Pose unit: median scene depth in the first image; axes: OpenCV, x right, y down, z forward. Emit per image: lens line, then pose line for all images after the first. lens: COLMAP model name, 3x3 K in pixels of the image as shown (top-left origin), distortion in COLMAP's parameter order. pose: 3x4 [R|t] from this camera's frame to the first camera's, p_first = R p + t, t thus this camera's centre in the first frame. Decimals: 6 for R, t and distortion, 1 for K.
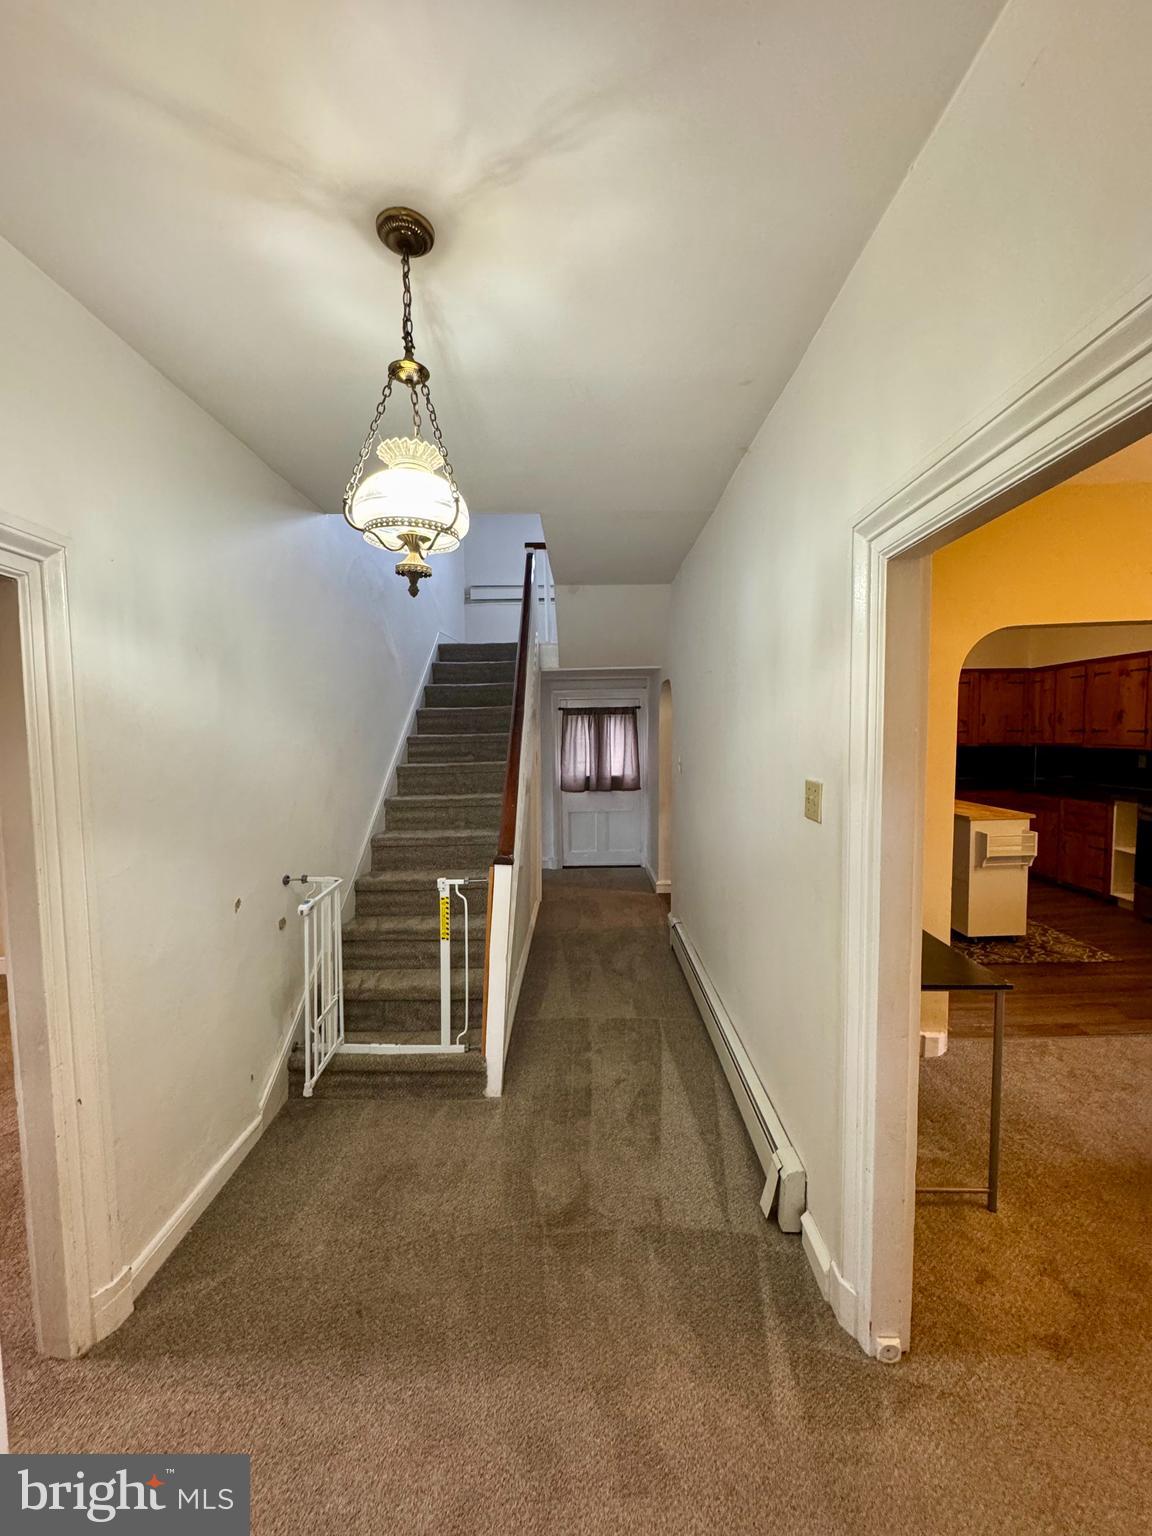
lens RADIAL K [[612.4, 0, 575.9], [0, 612.4, 770.1], [0, 0, 1]] dist [-0.004288, 0.001031]
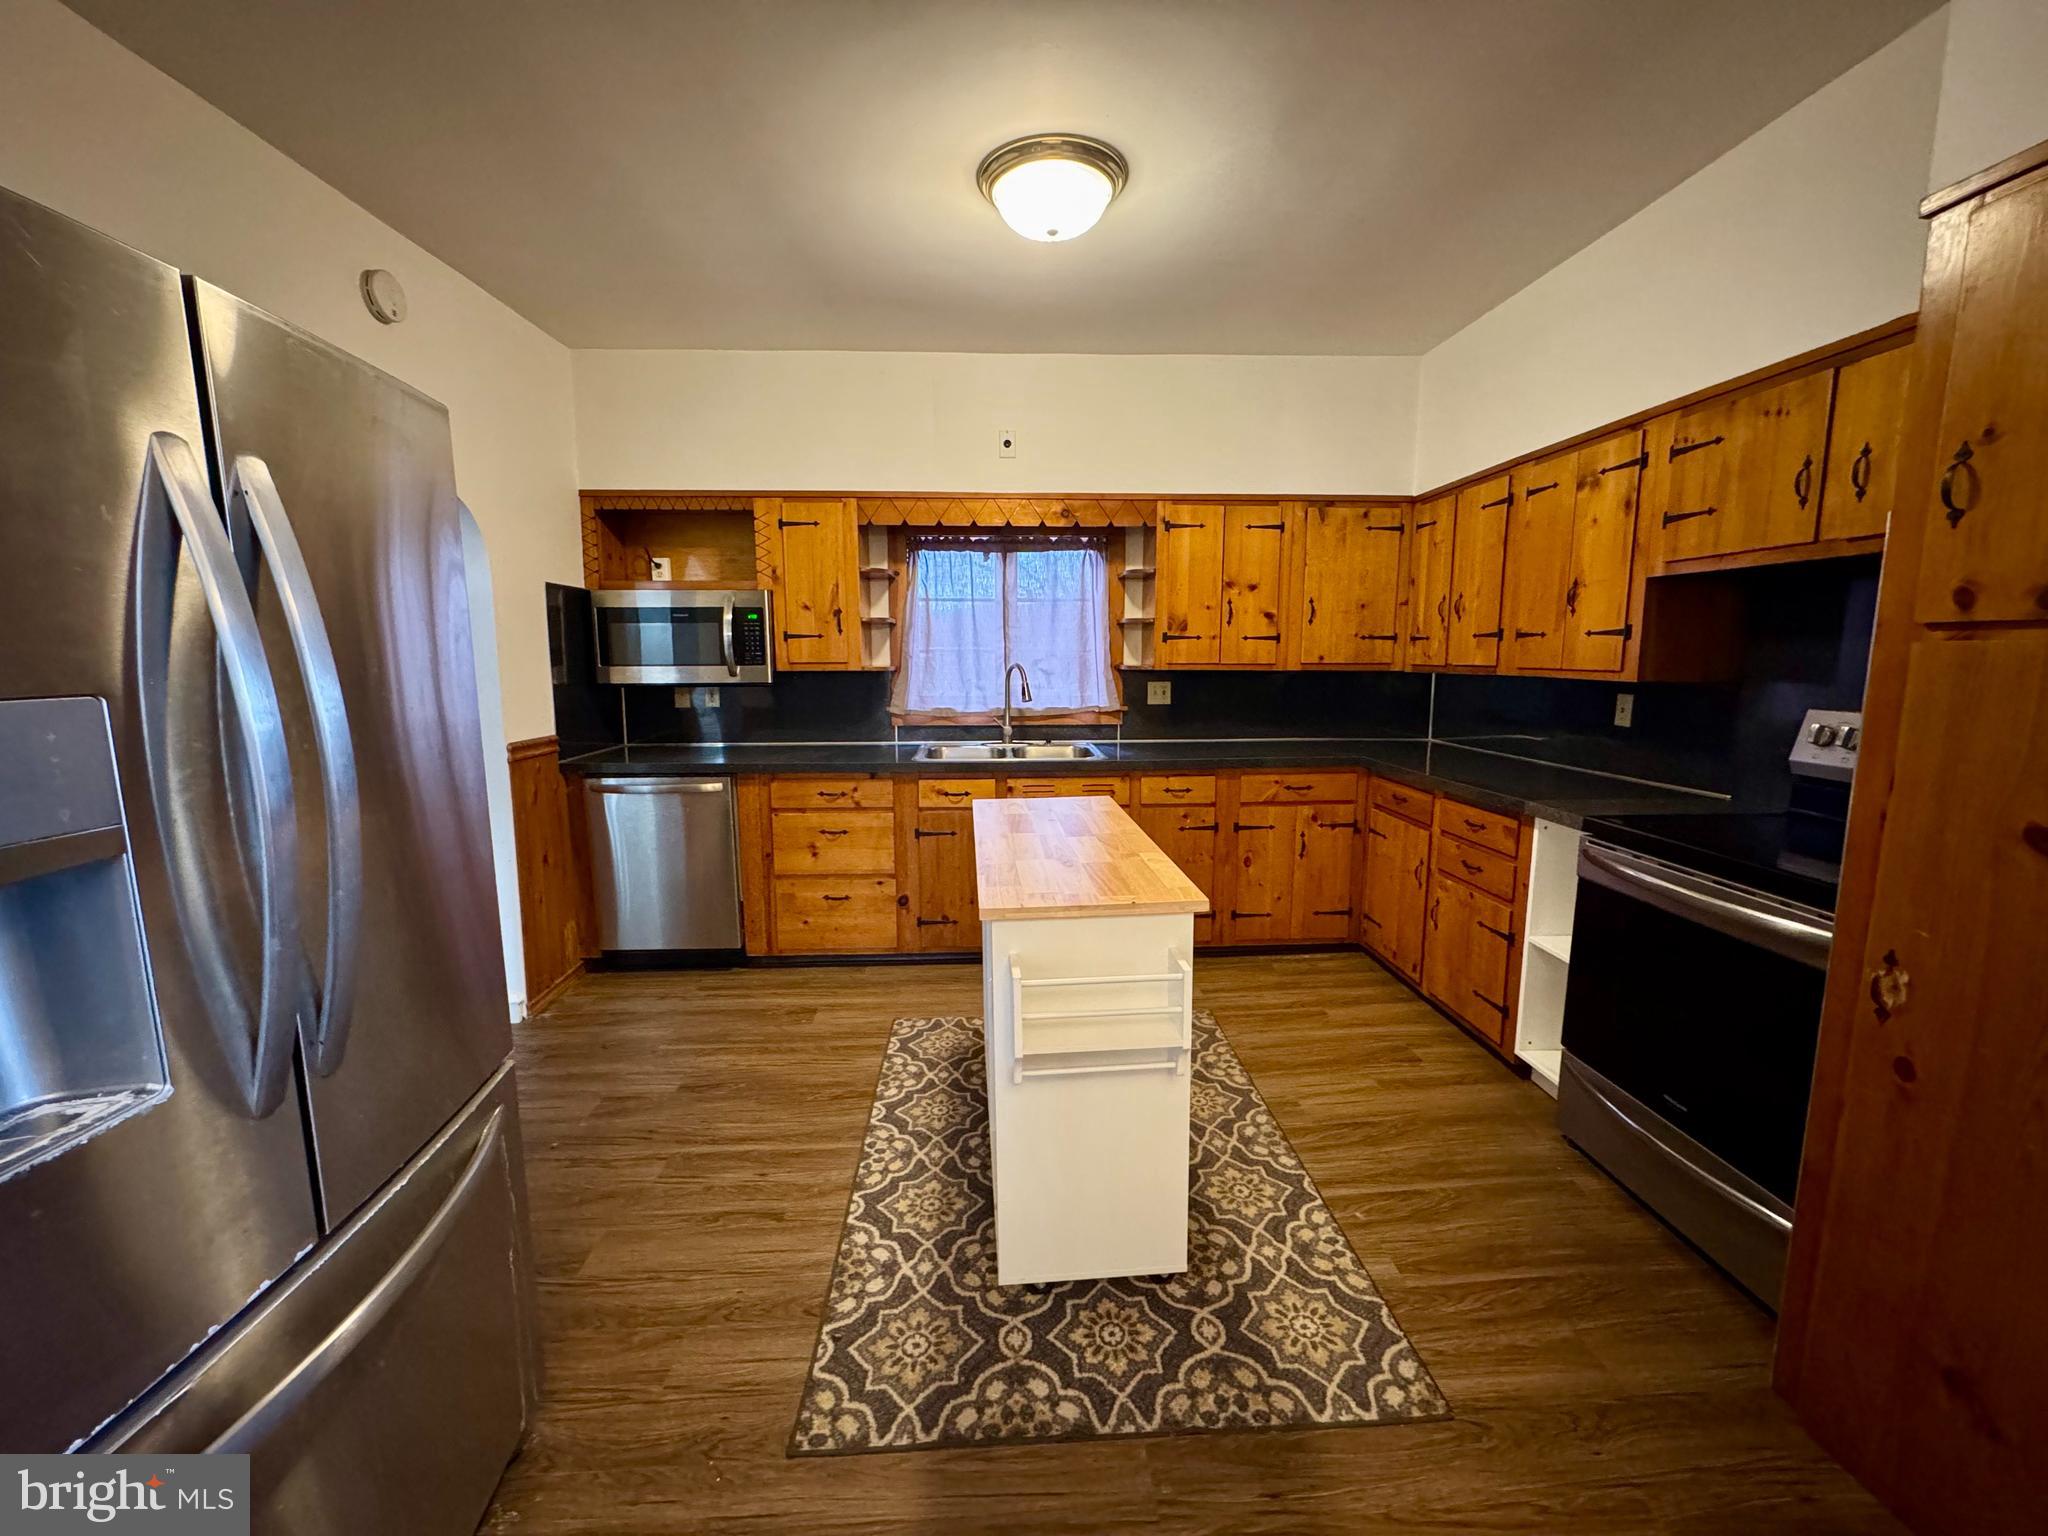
lens RADIAL K [[816.6, 0, 1023.2], [0, 816.6, 765.1], [0, 0, 1]] dist [-0.004288, 0.001031]
pose [[0.998103, 0.001123, 0.061561, 0.625361], [-0.005763, 0.997148, 0.075249, -0.020320], [-0.061301, -0.075461, 0.995263, 0.607351]]
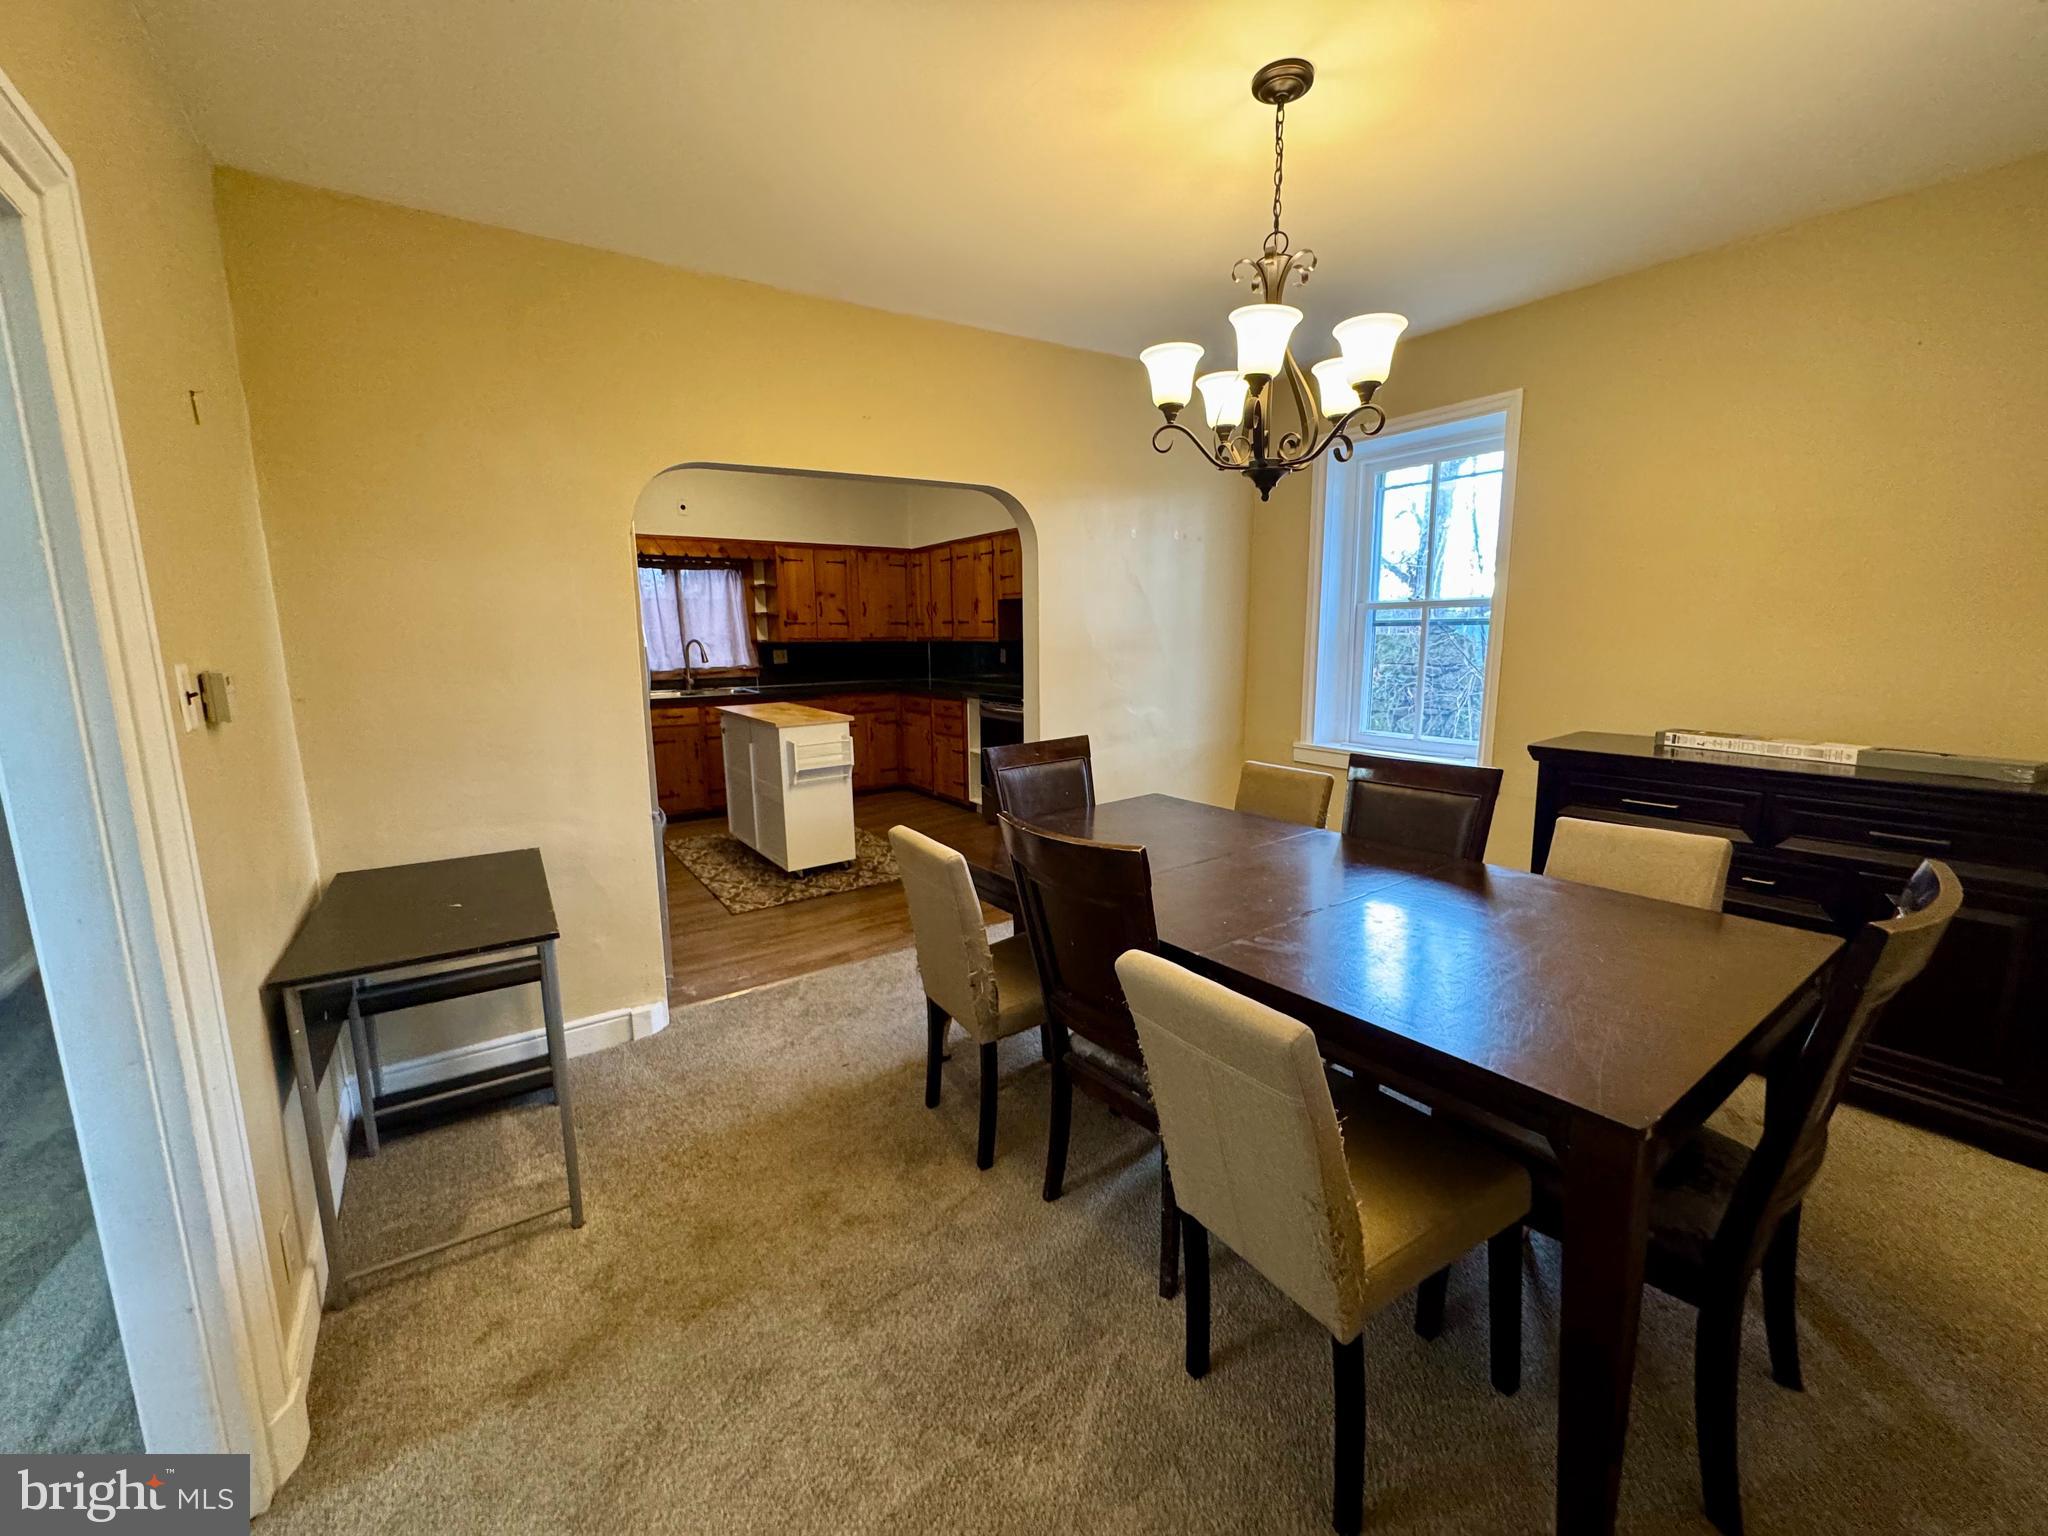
lens RADIAL K [[816.6, 0, 1029.4], [0, 816.6, 764.0], [0, 0, 1]] dist [-0.004288, 0.001031]
pose [[0.810684, -0.089432, 0.578613, 0.285703], [0.036948, 0.994110, 0.101884, 0.031832], [-0.584317, -0.061217, 0.809214, -0.053904]]
